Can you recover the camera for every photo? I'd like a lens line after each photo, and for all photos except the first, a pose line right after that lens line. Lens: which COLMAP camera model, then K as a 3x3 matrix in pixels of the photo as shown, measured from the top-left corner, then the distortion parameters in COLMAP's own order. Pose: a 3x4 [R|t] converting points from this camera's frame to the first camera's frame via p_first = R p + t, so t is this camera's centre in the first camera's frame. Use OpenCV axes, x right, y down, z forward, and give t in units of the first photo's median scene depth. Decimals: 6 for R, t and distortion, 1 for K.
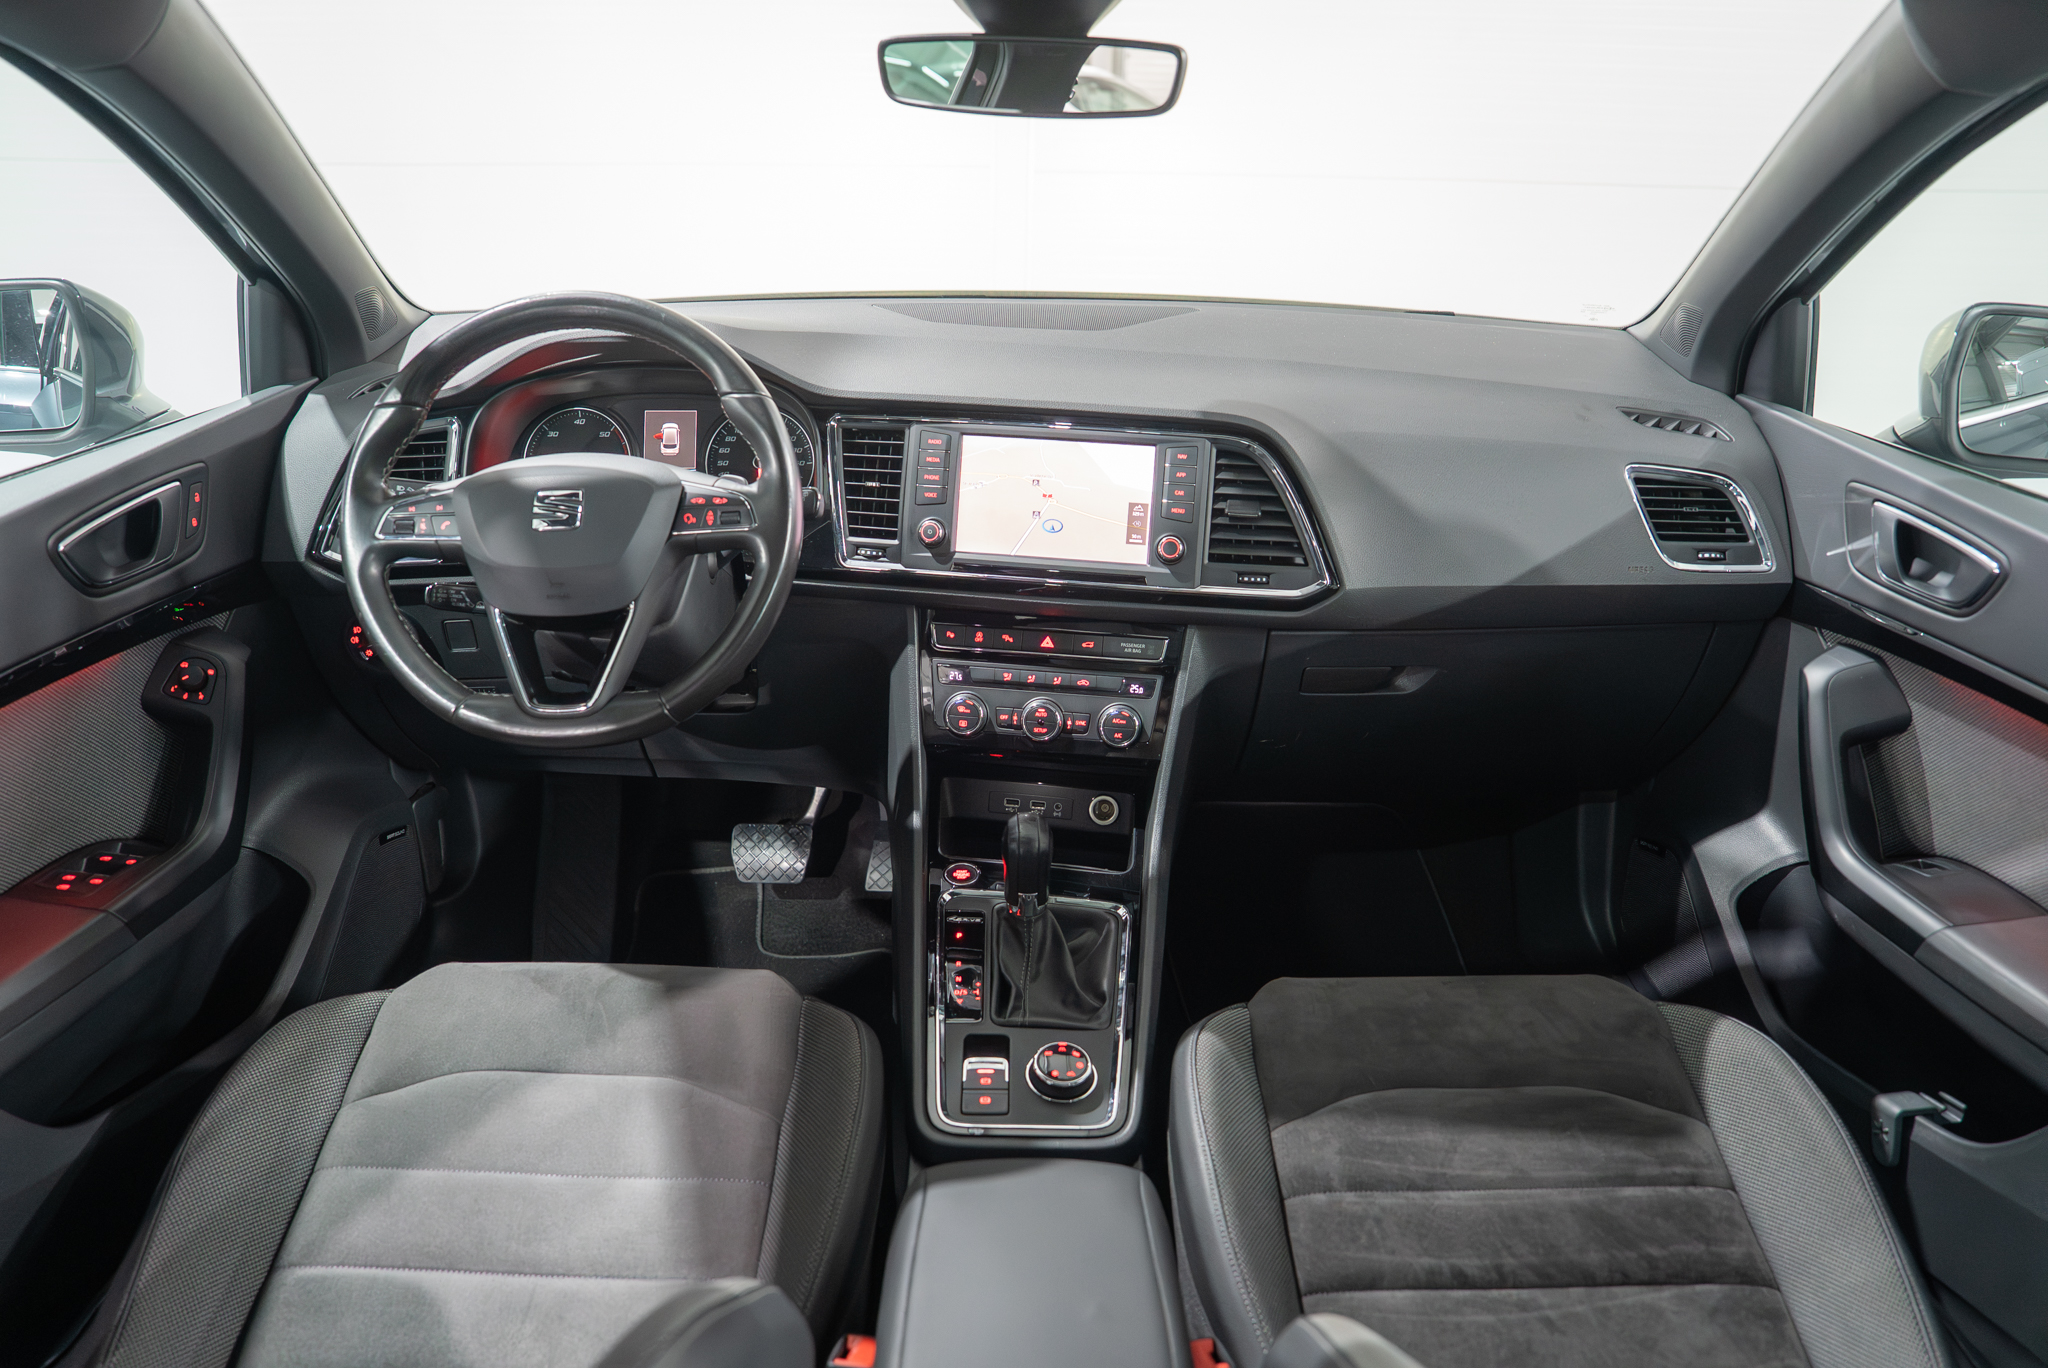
lens RADIAL K [[1445.5, 0, 1024.0], [0, 1445.5, 684.0], [0, 0, 1]] dist [-0.004344, 0.000734]
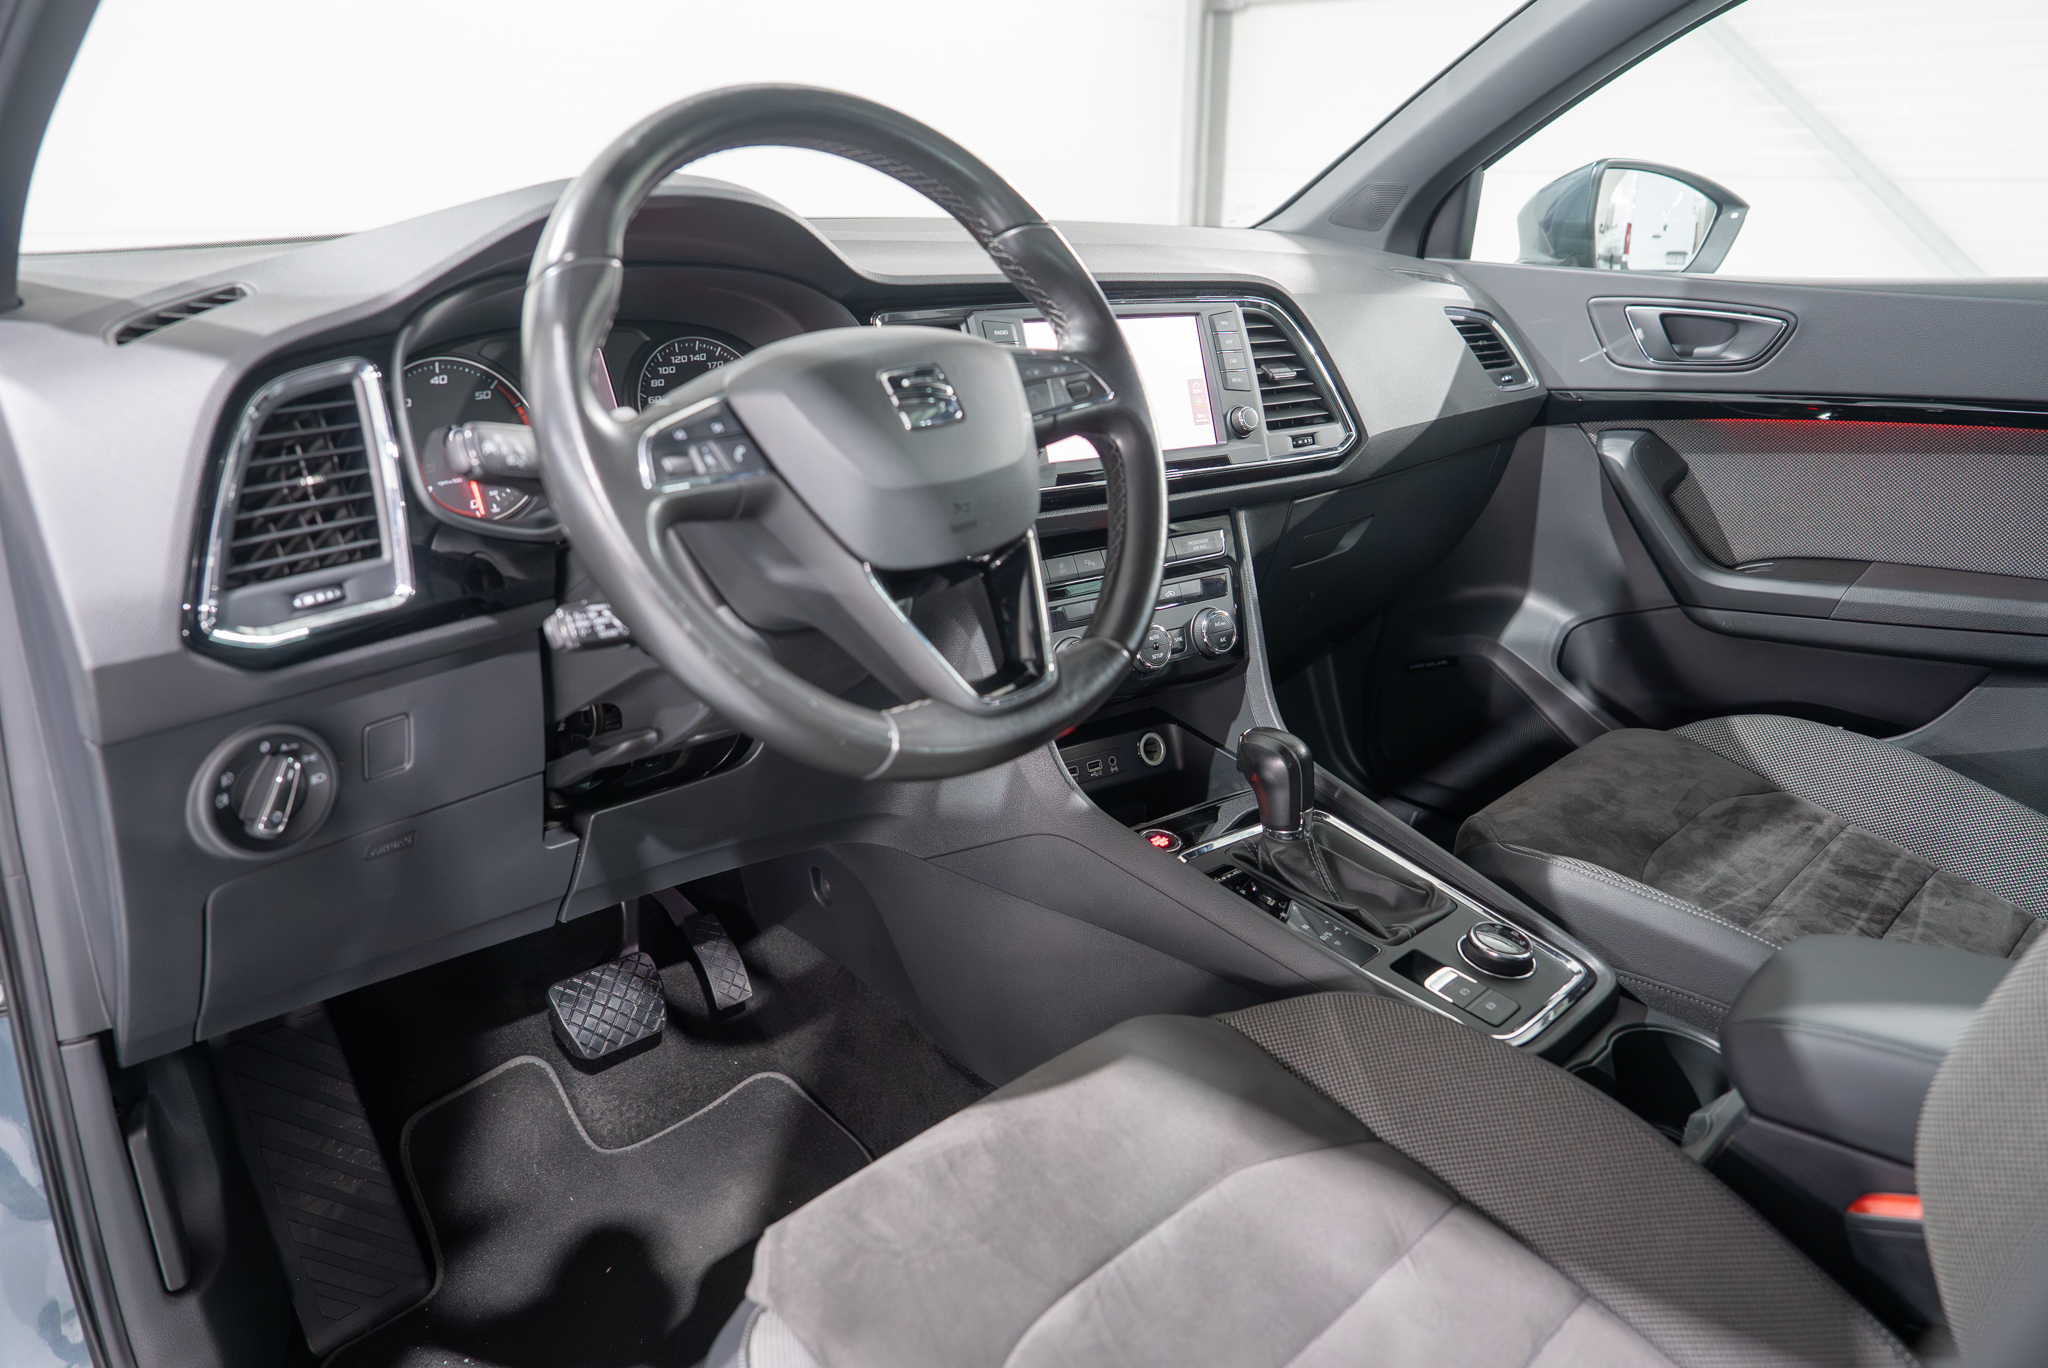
lens RADIAL K [[1445.5, 0, 1024.0], [0, 1445.5, 684.0], [0, 0, 1]] dist [-0.004344, 0.000734]
pose [[0.693749, -0.234519, 0.680965, -0.634693], [0.286550, 0.957321, 0.037764, -0.008714], [-0.660758, 0.168932, 0.731341, 0.436664]]
